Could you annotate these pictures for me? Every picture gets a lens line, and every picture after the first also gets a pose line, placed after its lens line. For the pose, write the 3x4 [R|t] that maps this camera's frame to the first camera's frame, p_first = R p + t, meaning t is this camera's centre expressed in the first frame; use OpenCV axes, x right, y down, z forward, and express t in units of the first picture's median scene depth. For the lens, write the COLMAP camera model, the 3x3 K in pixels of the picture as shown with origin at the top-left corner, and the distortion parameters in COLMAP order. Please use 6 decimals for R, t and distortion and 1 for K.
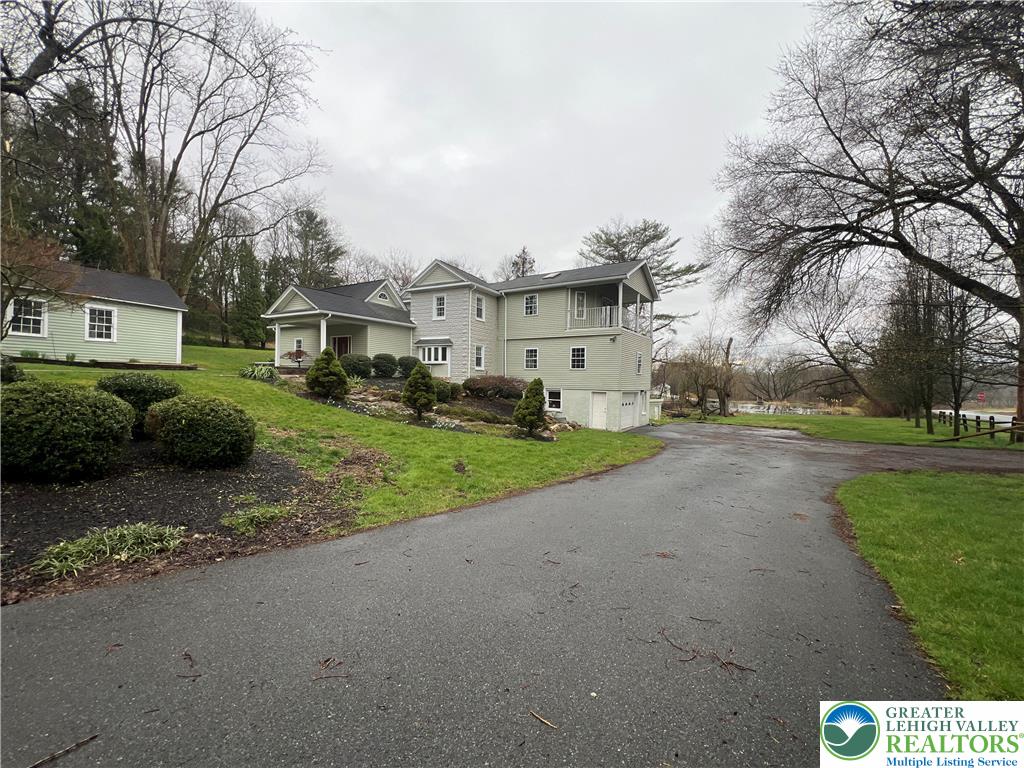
lens RADIAL K [[412.2, 0, 511.8], [0, 412.2, 385.7], [0, 0, 1]] dist [-0.002671, 0.000444]
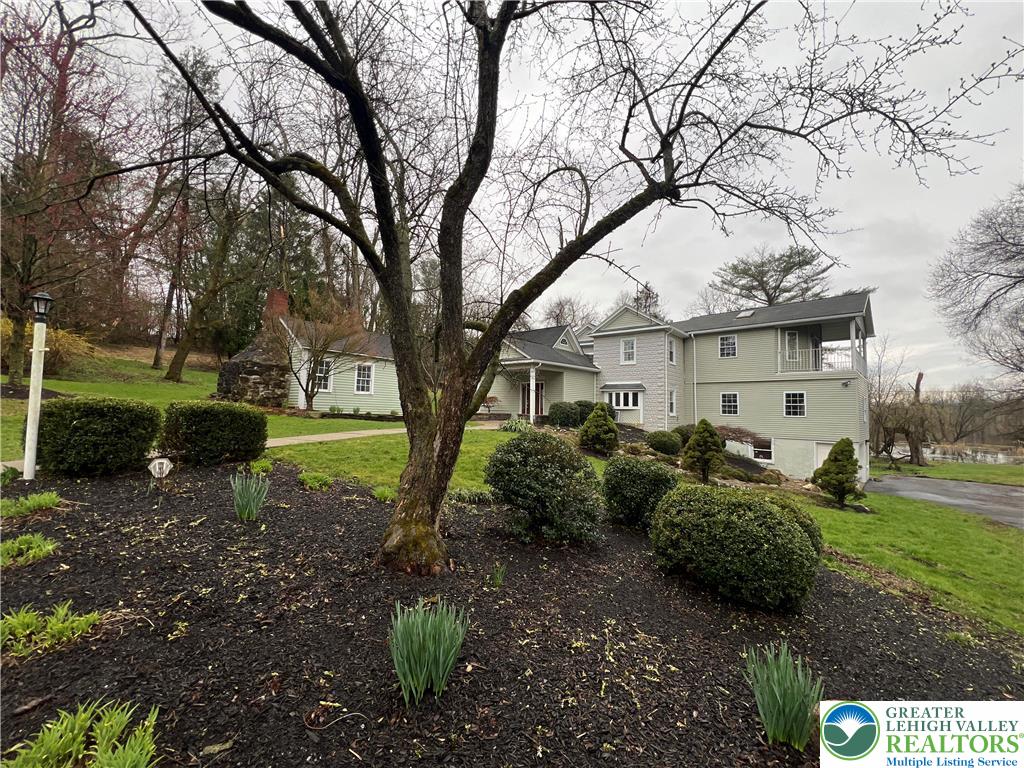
lens RADIAL K [[412.2, 0, 510.3], [0, 412.2, 386.1], [0, 0, 1]] dist [-0.002671, 0.000444]
pose [[0.979729, -0.007918, -0.200172, -0.254927], [-0.007800, 0.996953, -0.077615, -0.030209], [0.200176, 0.077603, 0.976682, -0.005749]]
